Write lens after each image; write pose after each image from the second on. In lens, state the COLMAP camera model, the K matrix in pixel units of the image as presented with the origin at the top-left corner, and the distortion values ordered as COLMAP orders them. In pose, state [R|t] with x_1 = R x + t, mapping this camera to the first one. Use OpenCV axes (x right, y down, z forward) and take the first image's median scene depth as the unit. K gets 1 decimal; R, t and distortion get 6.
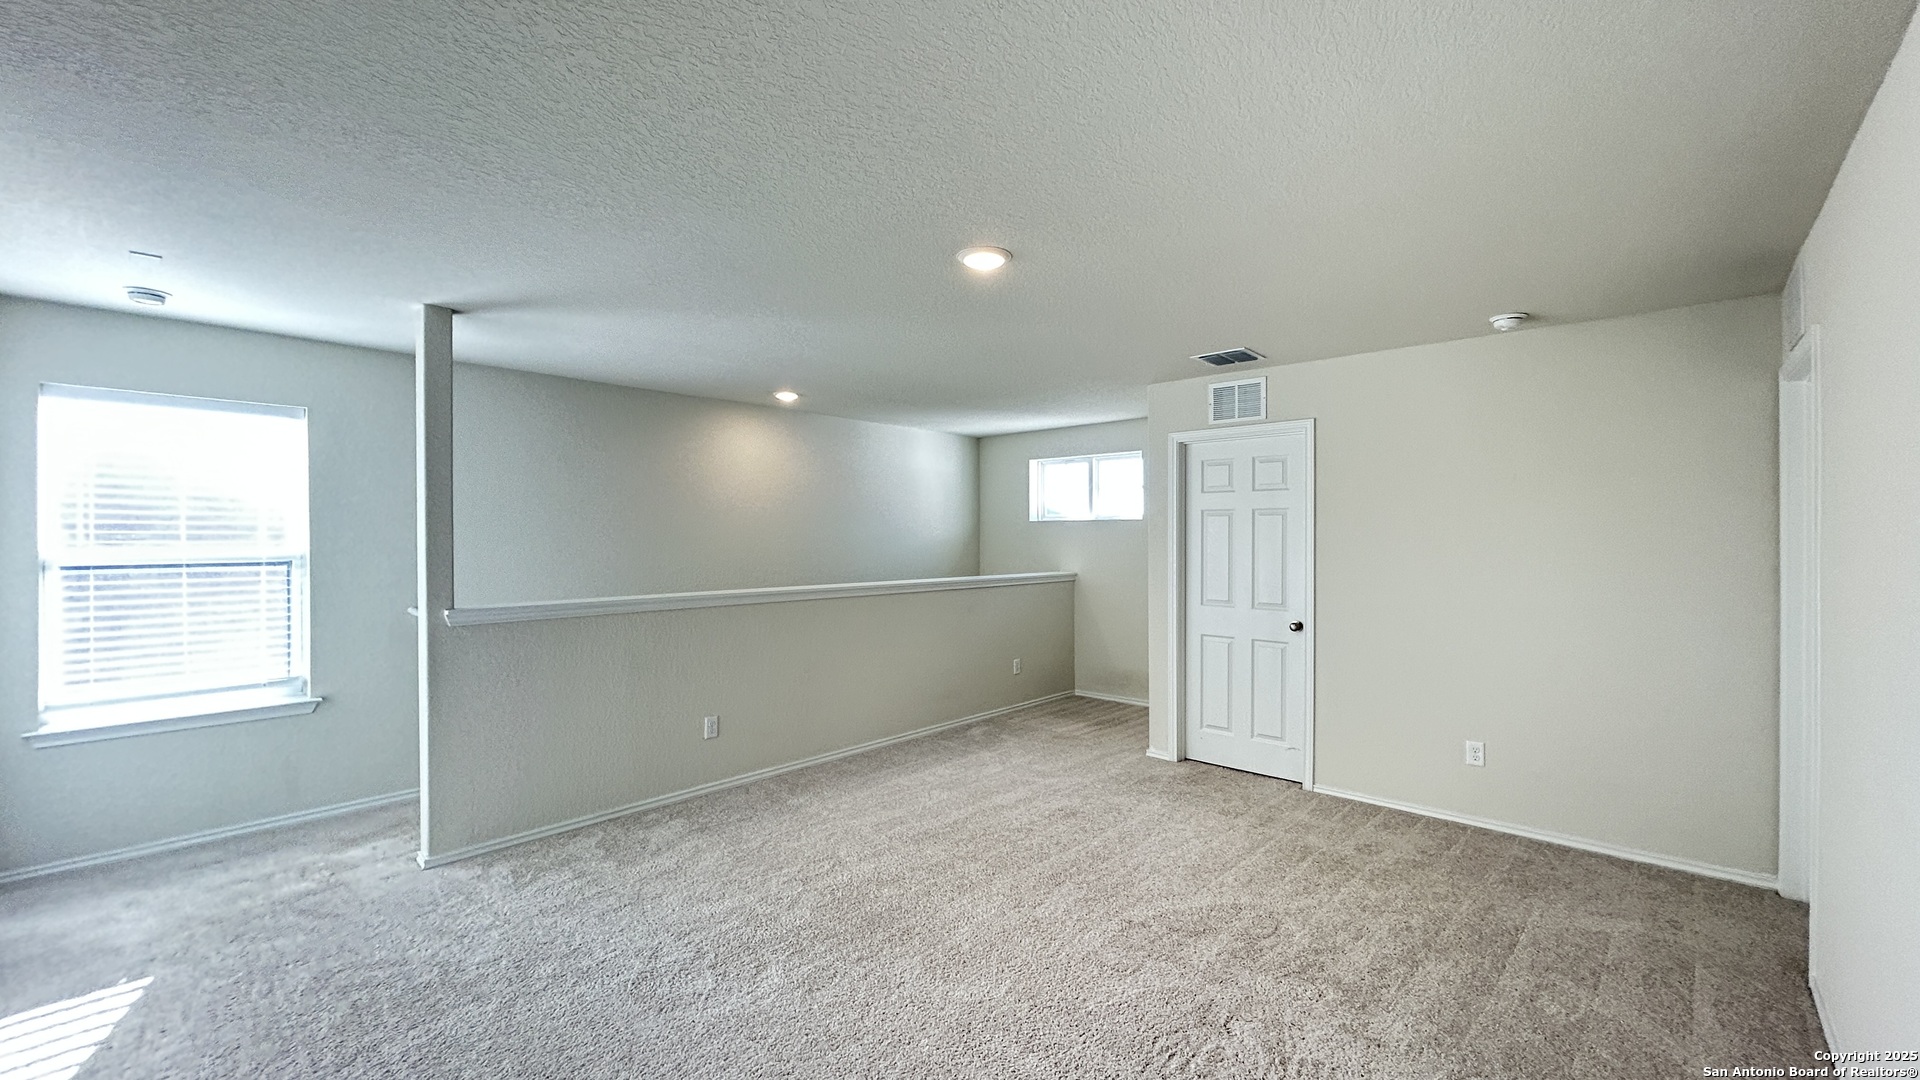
lens RADIAL K [[768.2, 0, 958.5], [0, 768.2, 539.8], [0, 0, 1]] dist [-0.001682, 0.000424]
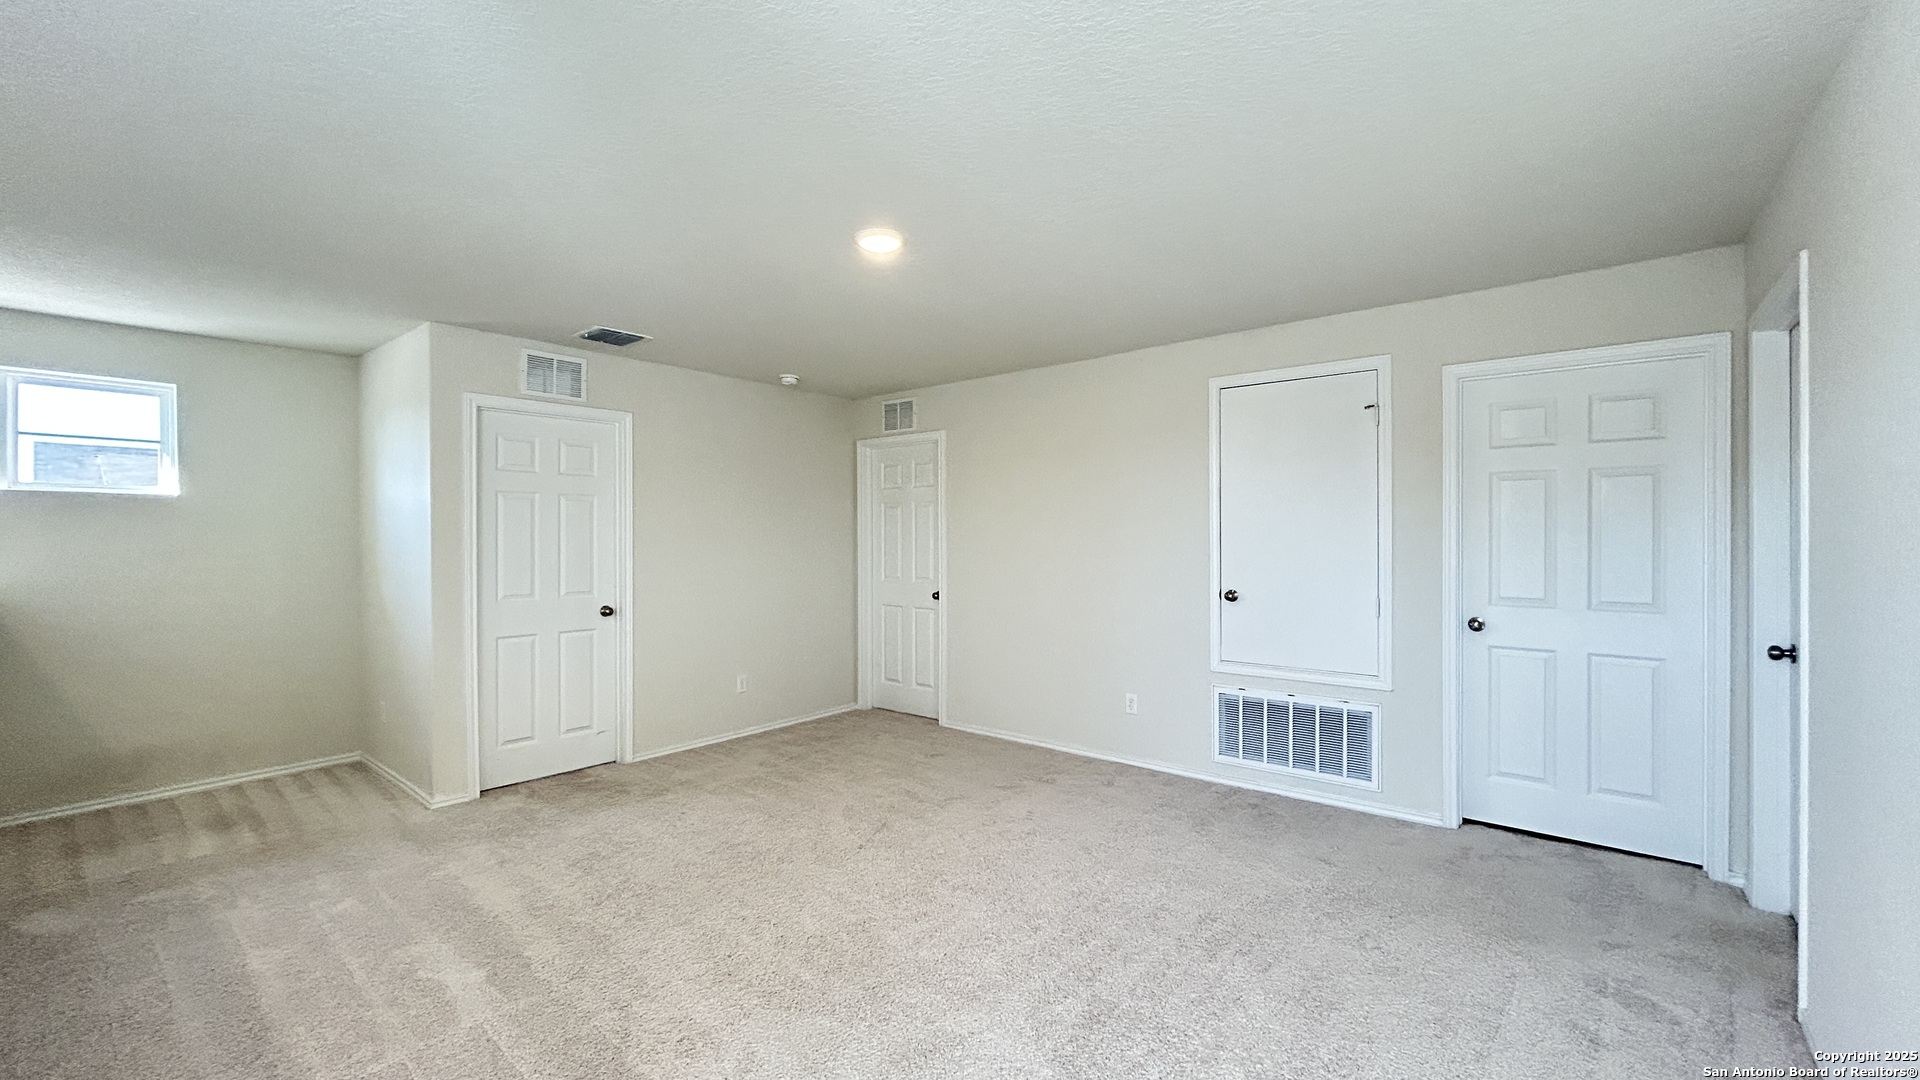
lens RADIAL K [[768.2, 0, 964.6], [0, 768.2, 539.5], [0, 0, 1]] dist [-0.001682, 0.000424]
pose [[-0.049782, -0.006050, 0.998742, -0.611743], [0.010257, 0.999926, 0.006569, 0.015976], [-0.998707, 0.010571, -0.049716, 0.578479]]
